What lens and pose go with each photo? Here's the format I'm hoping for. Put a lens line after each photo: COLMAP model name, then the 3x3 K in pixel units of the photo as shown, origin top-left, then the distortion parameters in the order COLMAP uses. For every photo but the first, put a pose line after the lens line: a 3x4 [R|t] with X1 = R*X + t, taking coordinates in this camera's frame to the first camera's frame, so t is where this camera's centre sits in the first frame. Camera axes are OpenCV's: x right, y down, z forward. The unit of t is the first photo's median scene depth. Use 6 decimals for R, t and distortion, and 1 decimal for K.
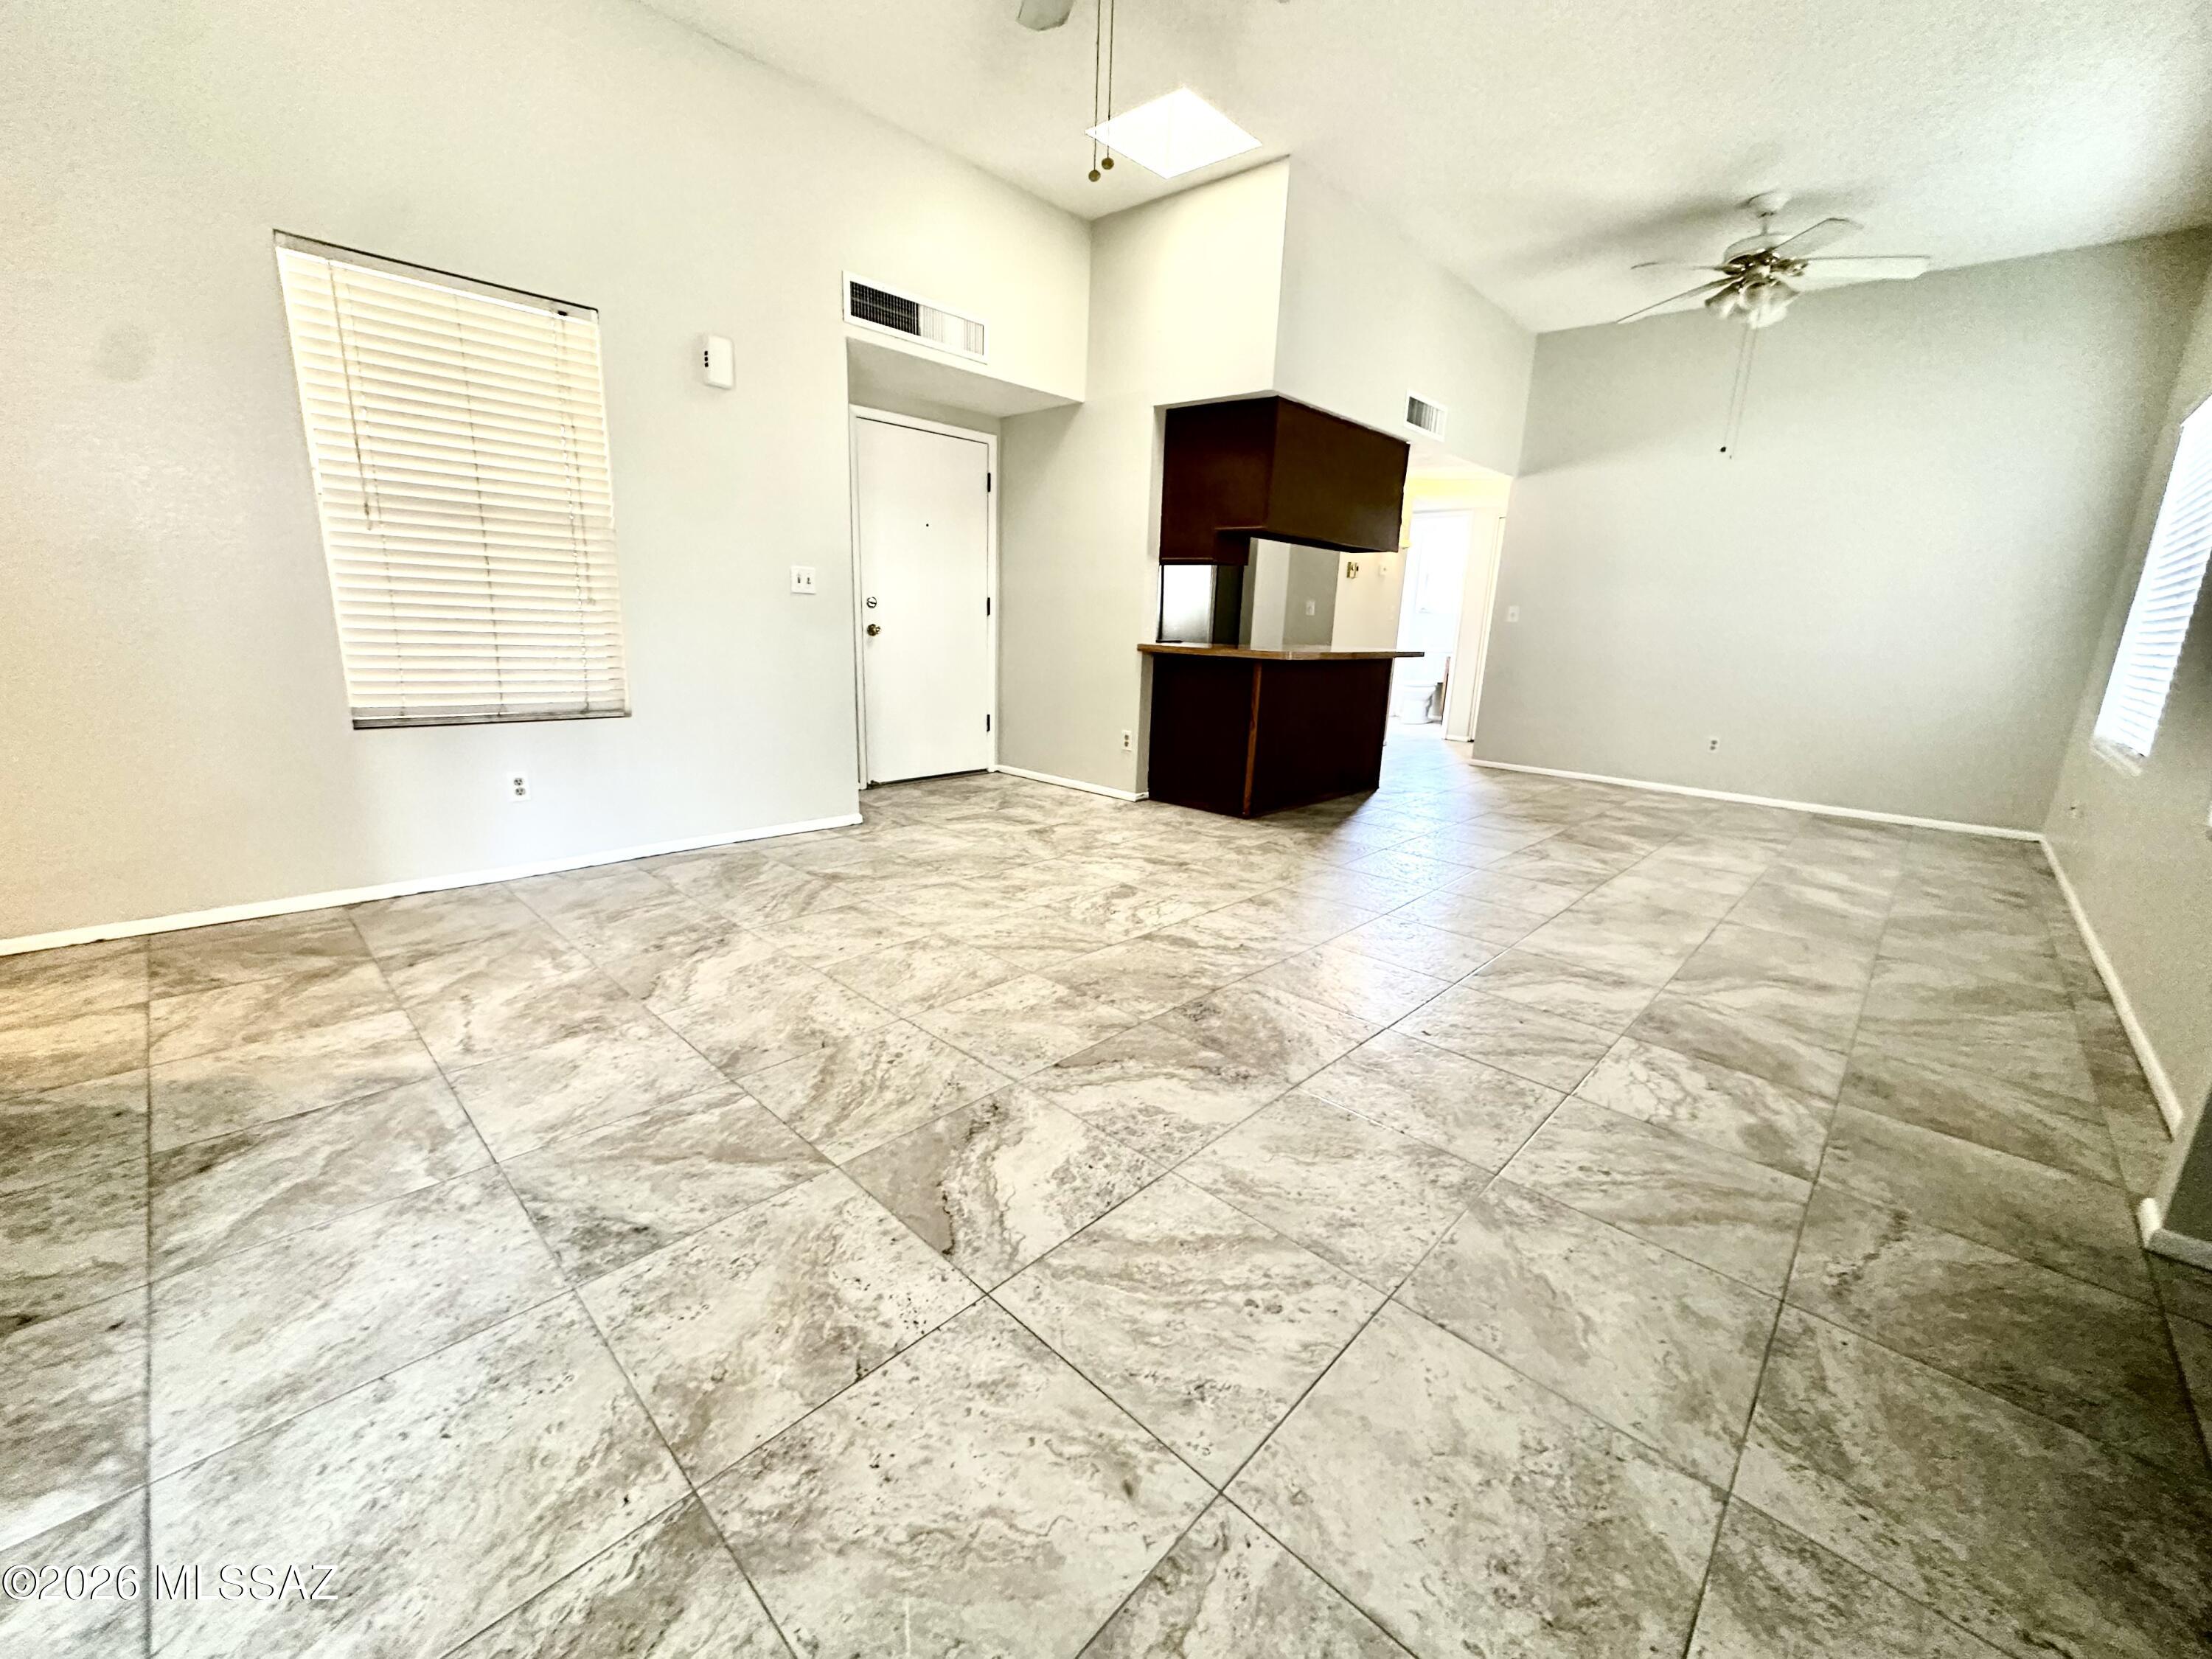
lens RADIAL K [[885.3, 0, 1097.3], [0, 885.3, 838.1], [0, 0, 1]] dist [-0.003885, -0.000138]
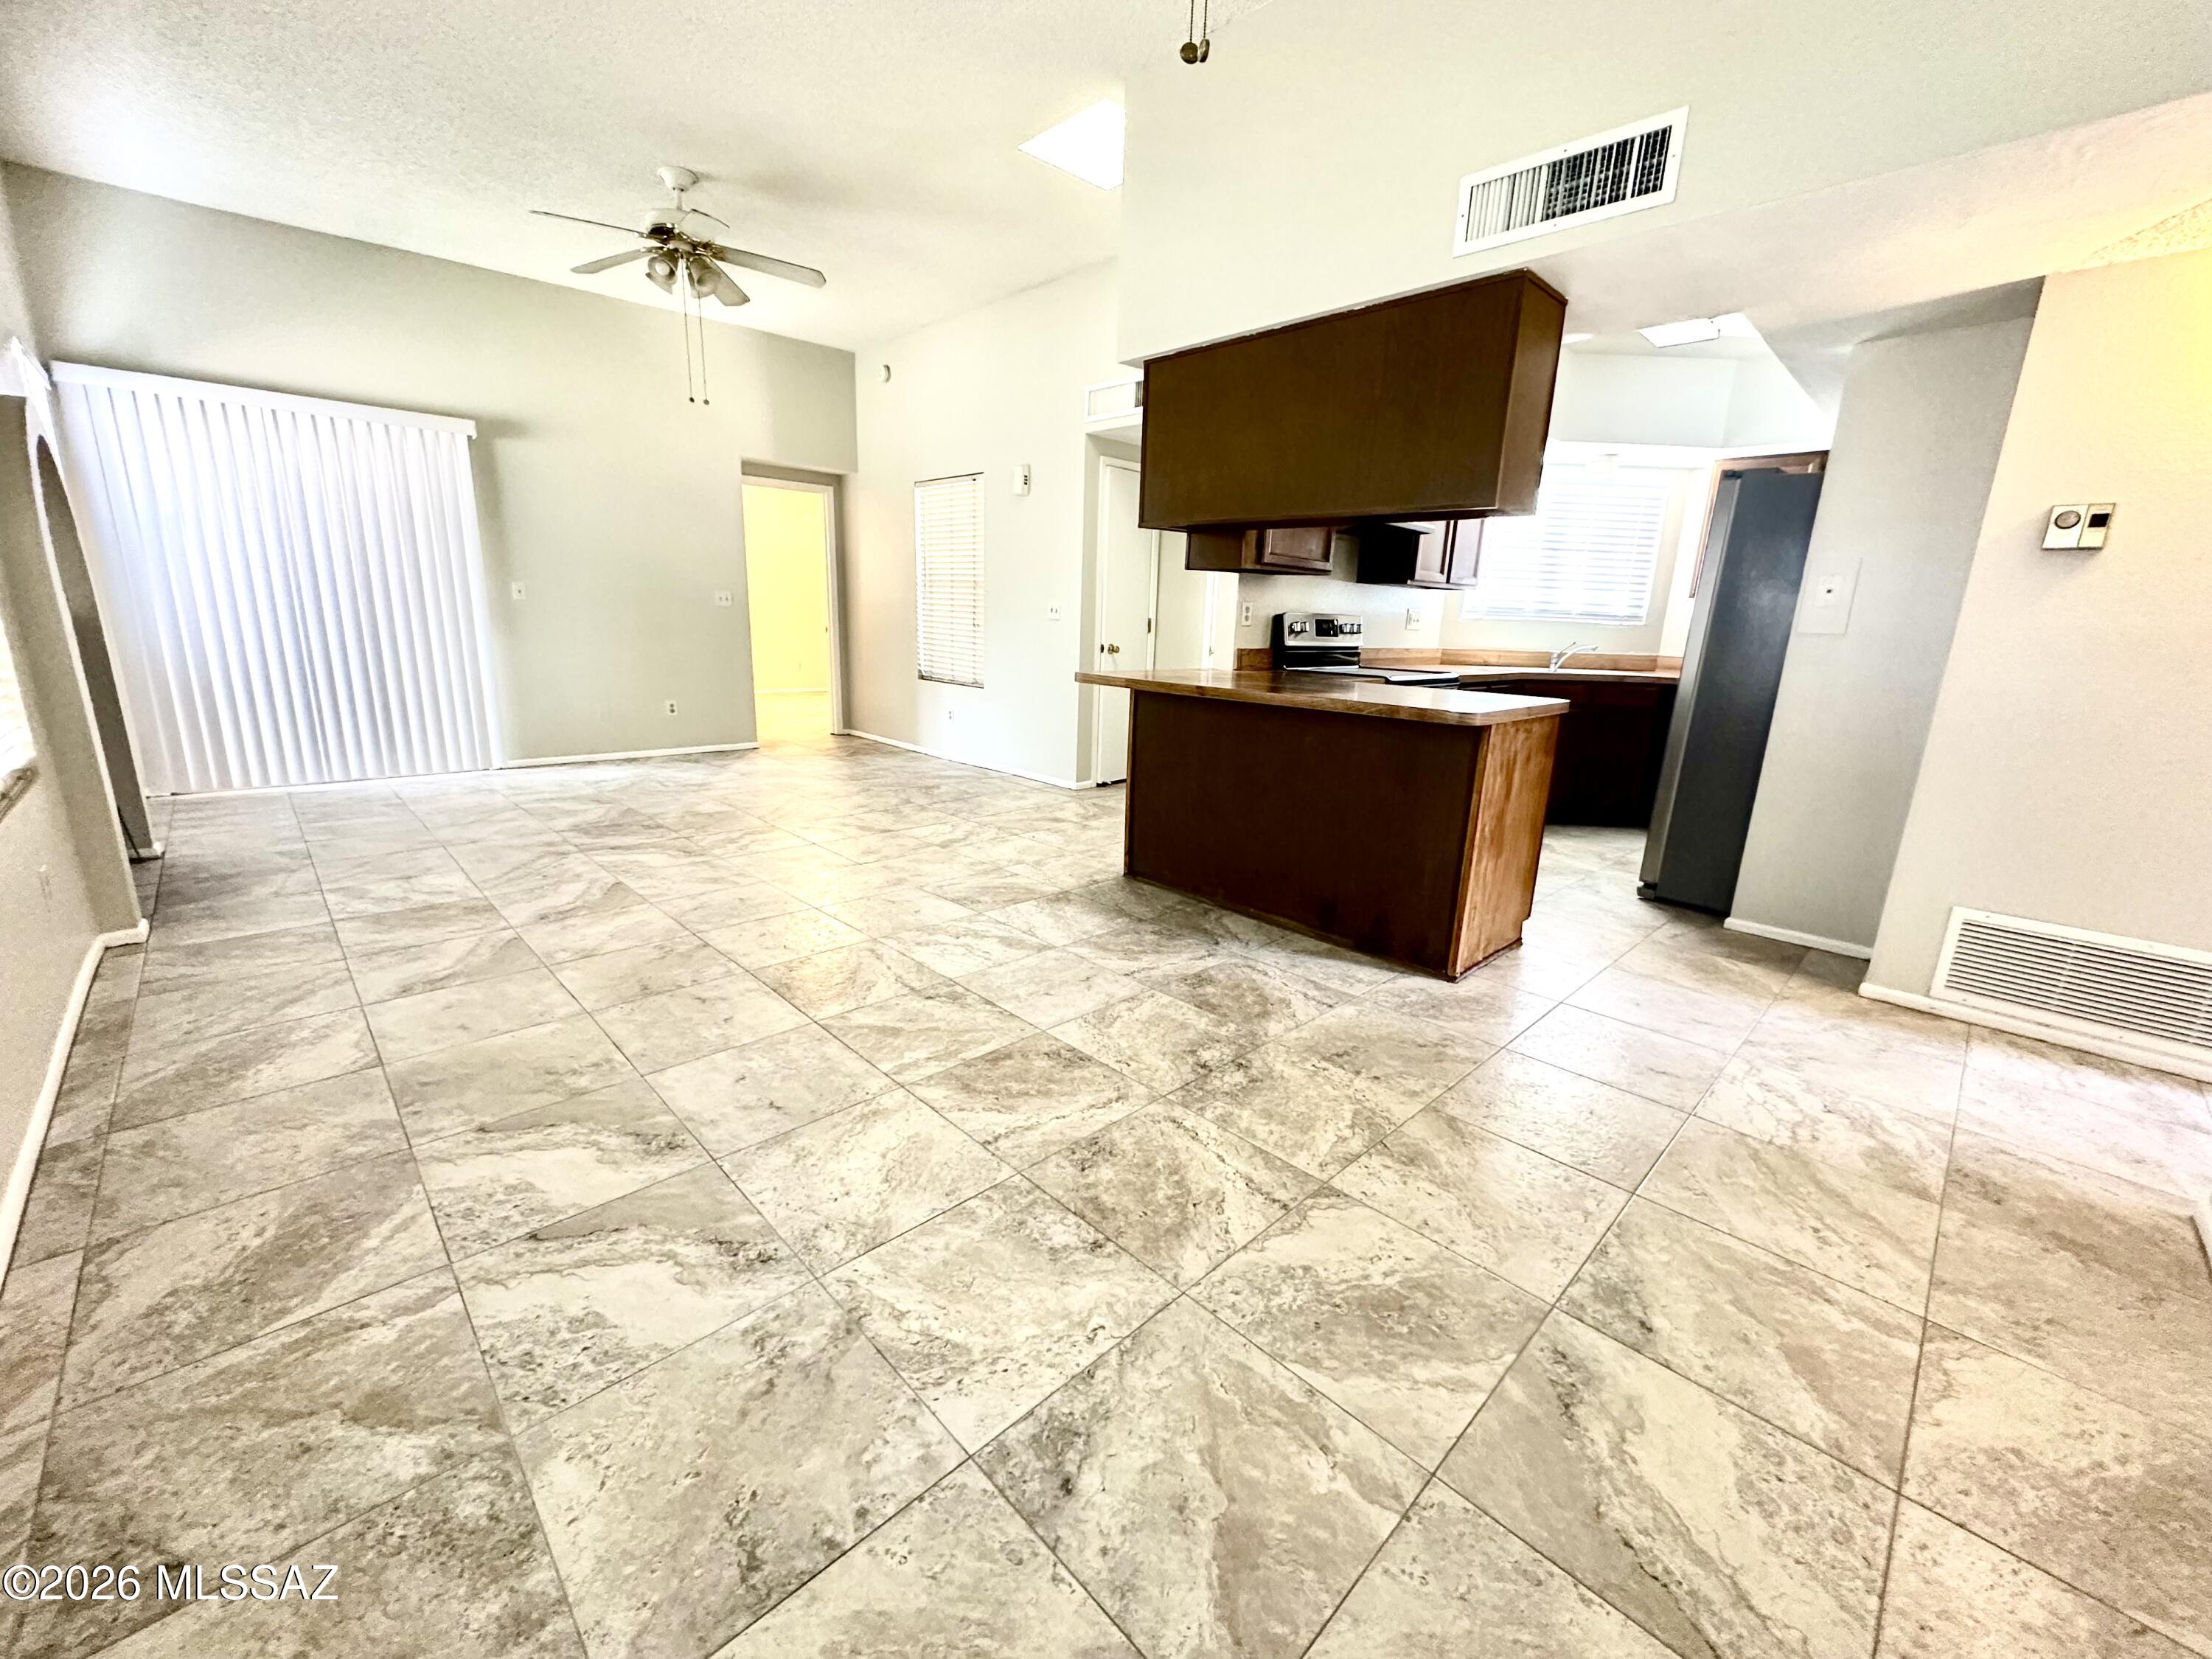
lens RADIAL K [[885.3, 0, 1092.4], [0, 885.3, 835.8], [0, 0, 1]] dist [-0.003885, -0.000138]
pose [[-0.041267, 0.206959, -0.977479, 1.819206], [-0.276696, 0.937683, 0.210215, -0.416657], [0.960071, 0.279140, 0.018569, 1.779405]]
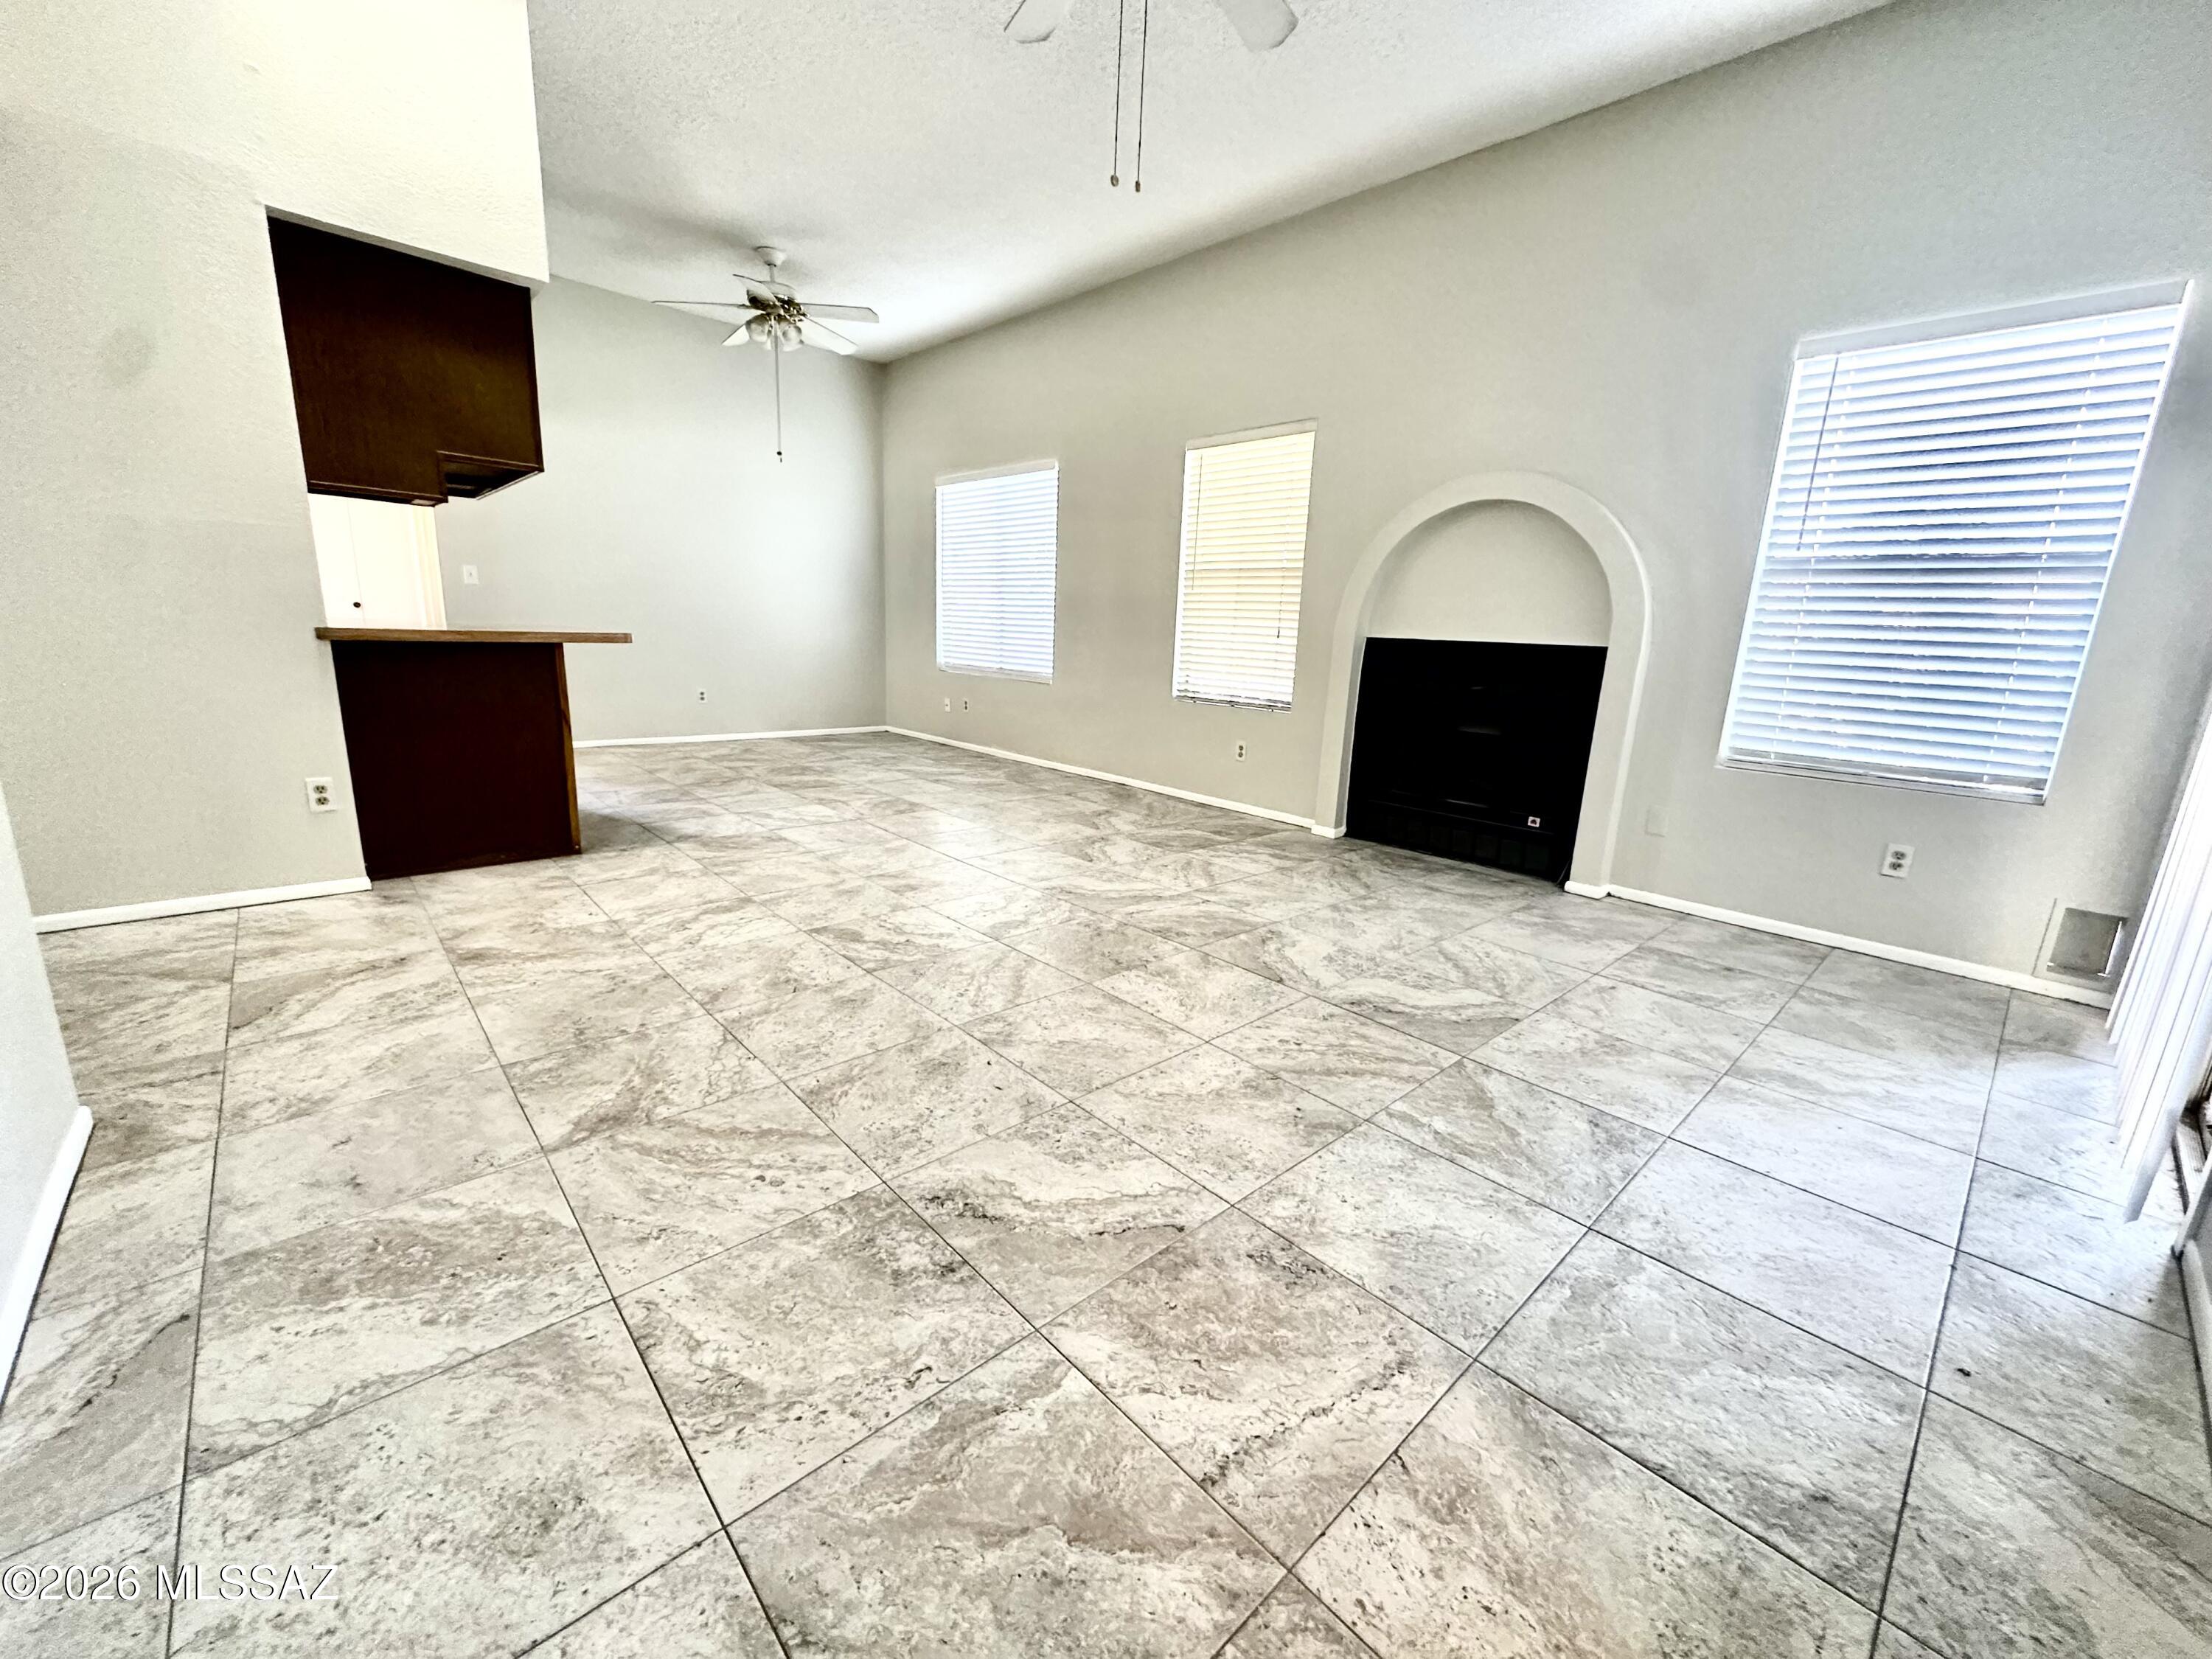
lens RADIAL K [[885.3, 0, 1109.8], [0, 885.3, 827.5], [0, 0, 1]] dist [-0.003885, -0.000138]
pose [[0.057074, -0.252553, 0.965898, -1.010673], [0.202522, 0.950290, 0.236505, -0.246043], [-0.977613, 0.182117, 0.105384, 0.882978]]
